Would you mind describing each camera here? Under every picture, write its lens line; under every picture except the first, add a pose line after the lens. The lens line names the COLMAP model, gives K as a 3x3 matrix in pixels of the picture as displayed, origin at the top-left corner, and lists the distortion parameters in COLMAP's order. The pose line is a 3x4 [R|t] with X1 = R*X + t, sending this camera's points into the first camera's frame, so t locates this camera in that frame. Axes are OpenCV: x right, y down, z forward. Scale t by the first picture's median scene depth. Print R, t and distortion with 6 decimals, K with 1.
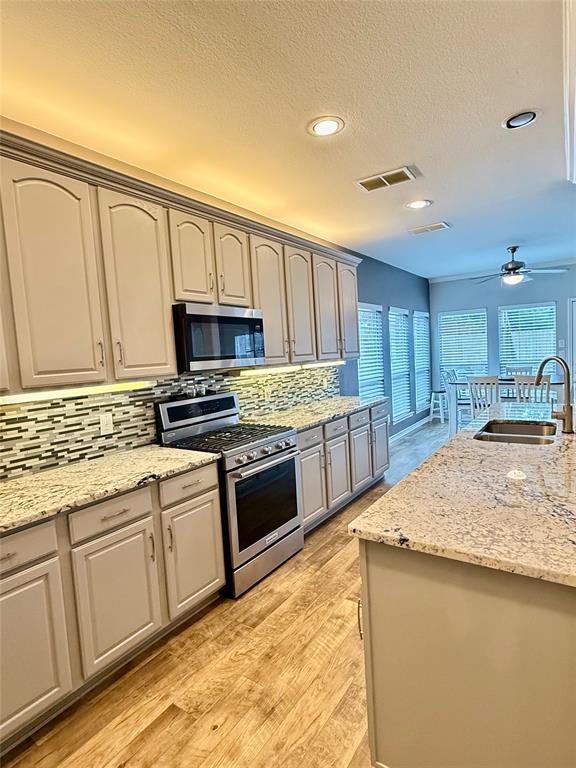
lens RADIAL K [[405.5, 0, 286.2], [0, 405.5, 389.8], [0, 0, 1]] dist [-0.002092, 0.000212]
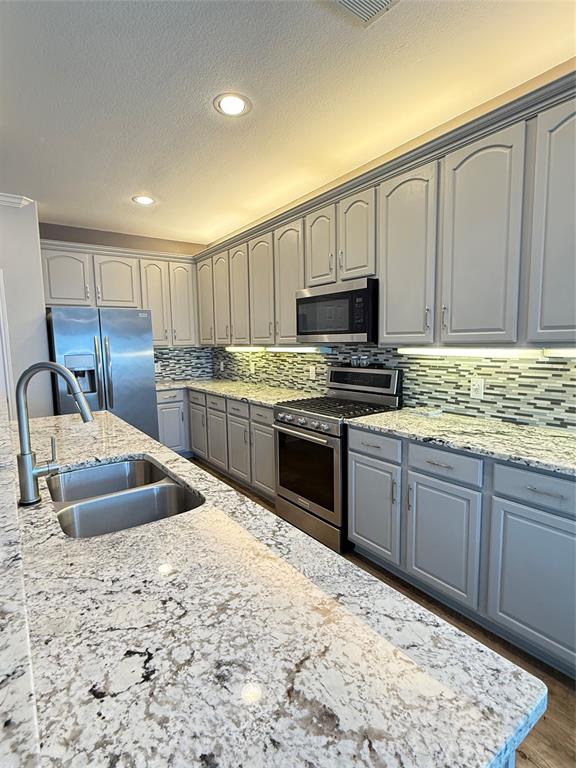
lens RADIAL K [[401.0, 0, 288.0], [0, 401.0, 384.0], [0, 0, 1]] dist [0.001193, -0.000152]
pose [[-0.335793, 0.186583, -0.923271, 0.955211], [-0.022764, 0.978291, 0.205981, -0.177489], [0.941661, 0.090184, -0.324256, 1.336126]]
